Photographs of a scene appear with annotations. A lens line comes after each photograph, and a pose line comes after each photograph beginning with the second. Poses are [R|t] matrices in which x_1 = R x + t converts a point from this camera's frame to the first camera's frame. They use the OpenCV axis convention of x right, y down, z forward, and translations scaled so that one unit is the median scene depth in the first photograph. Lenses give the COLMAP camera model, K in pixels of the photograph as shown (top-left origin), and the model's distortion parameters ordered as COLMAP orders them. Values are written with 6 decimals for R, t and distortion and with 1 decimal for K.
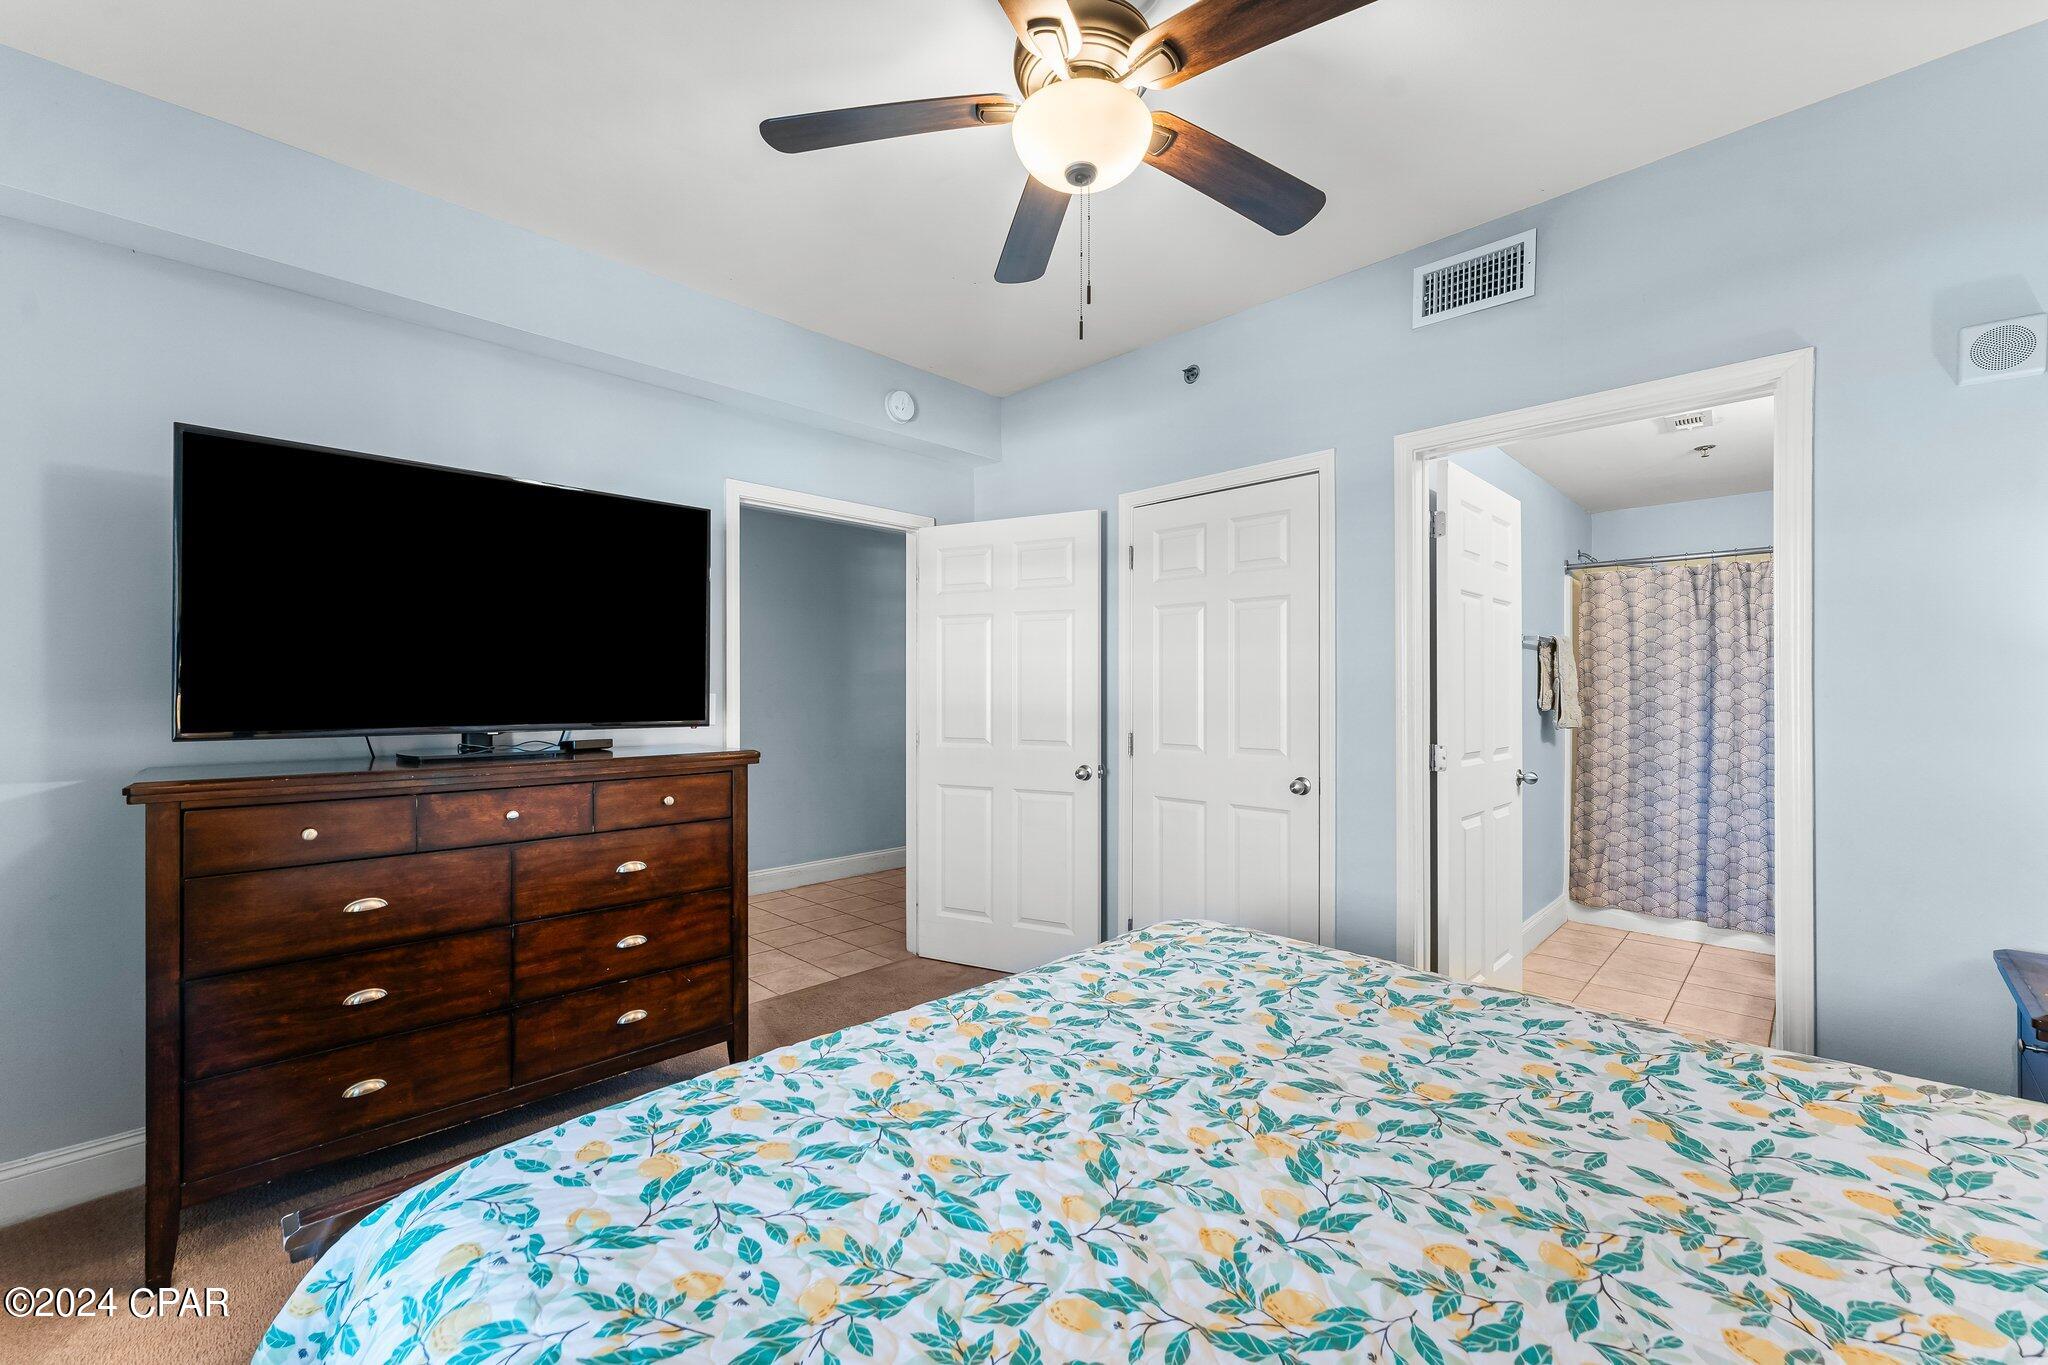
lens RADIAL K [[860.8, 0, 1024.0], [0, 860.8, 682.5], [0, 0, 1]] dist [-0.000854, -0.000182]
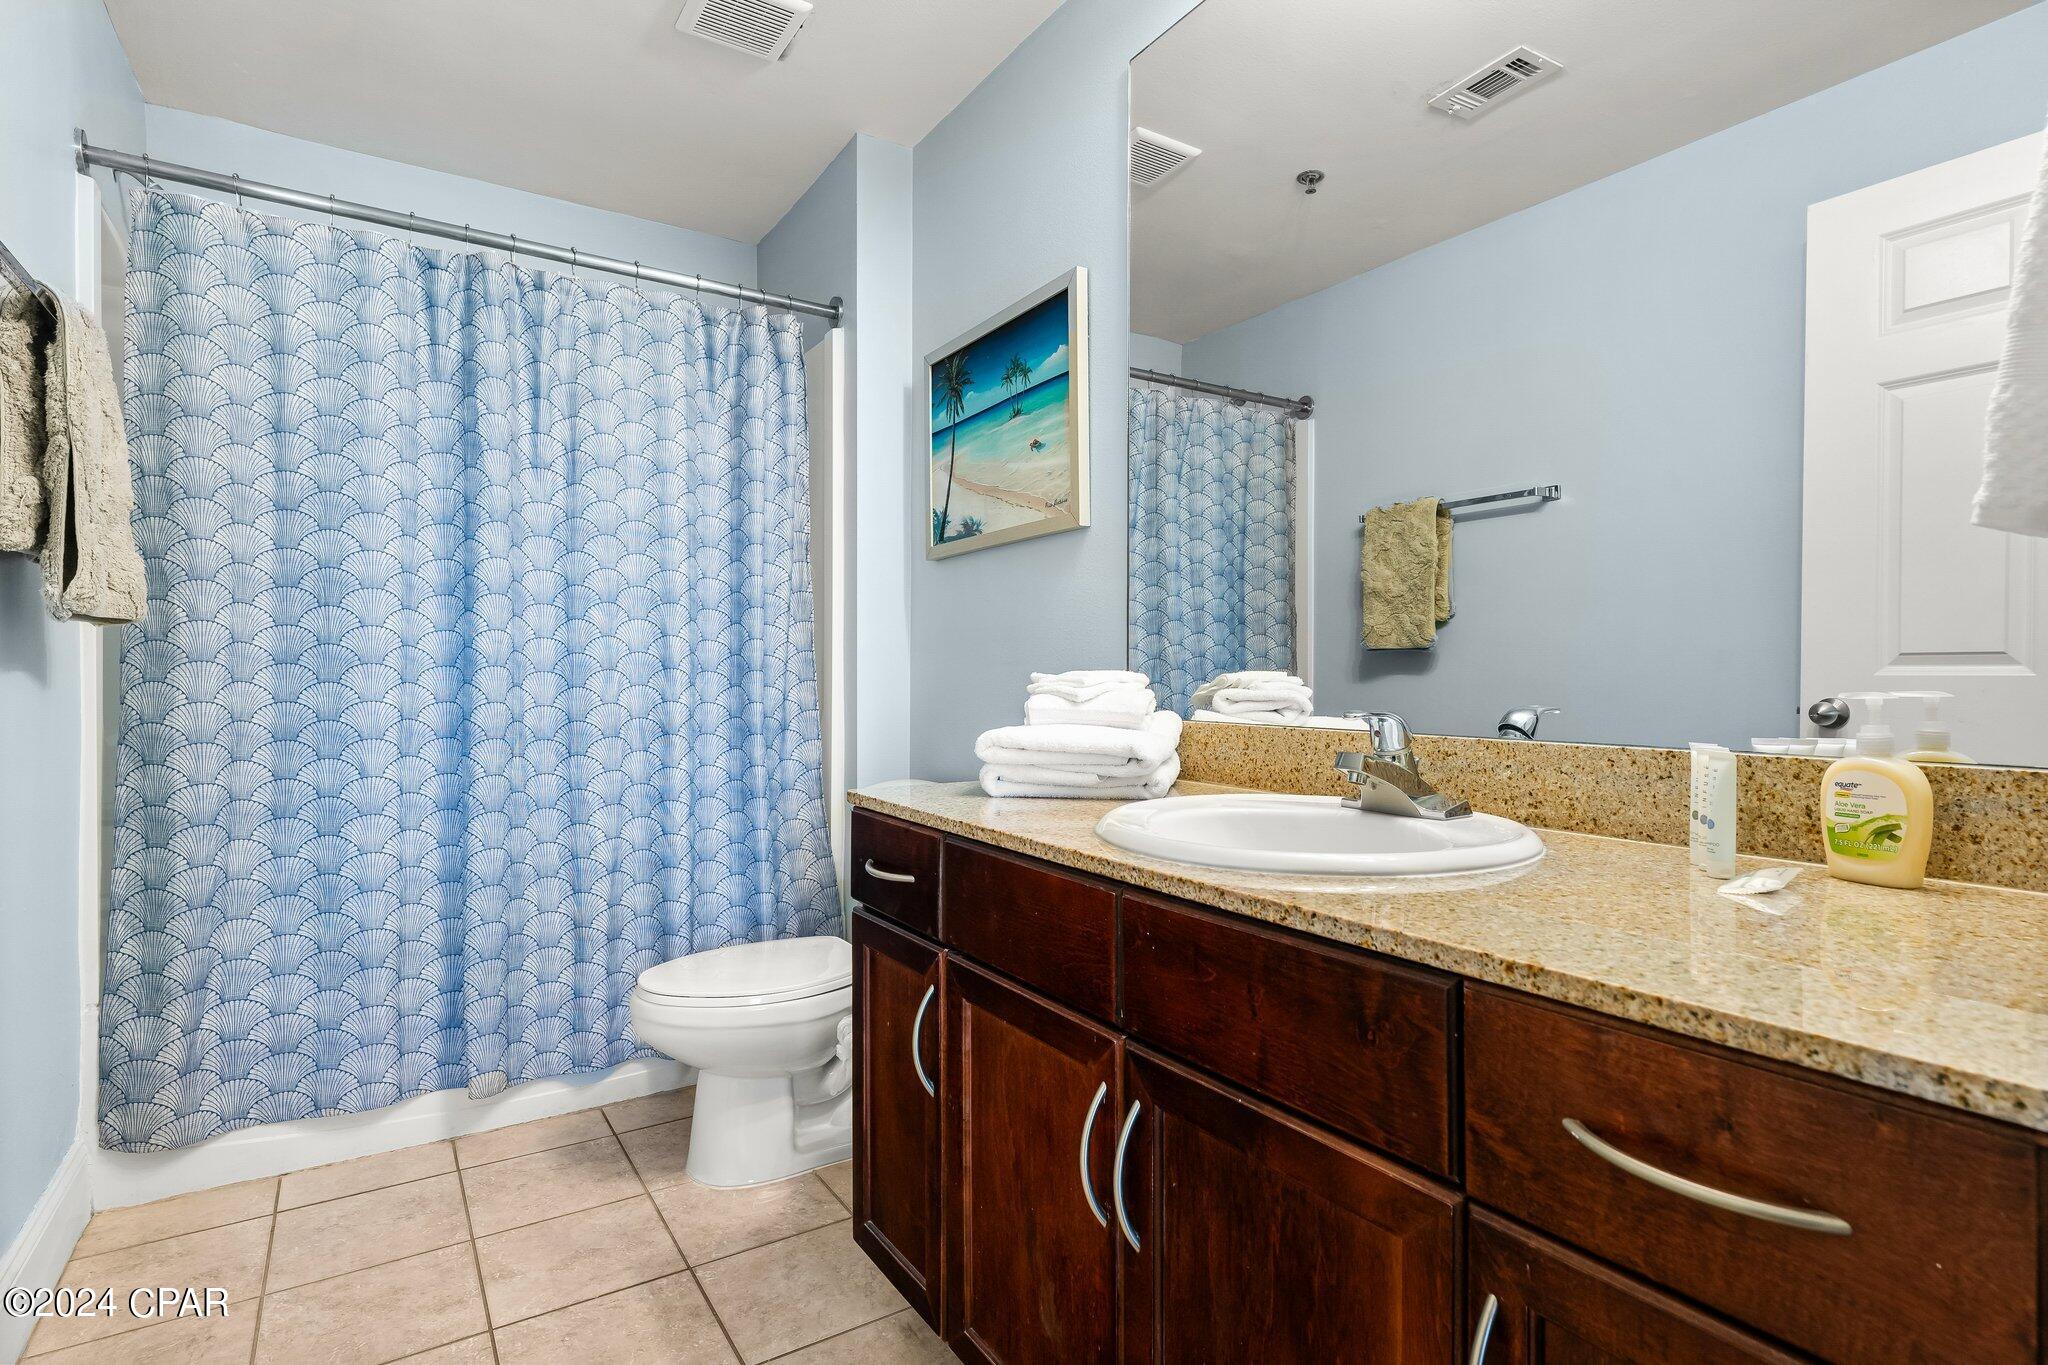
lens RADIAL K [[1035.0, 0, 1024.0], [0, 1035.0, 682.5], [0, 0, 1]] dist [-0.003933, 0.000416]
pose [[0.243929, -0.010212, 0.969739, 0.343332], [-0.003772, 0.999927, 0.011479, 0.066350], [-0.969786, -0.006458, 0.243873, 0.568637]]
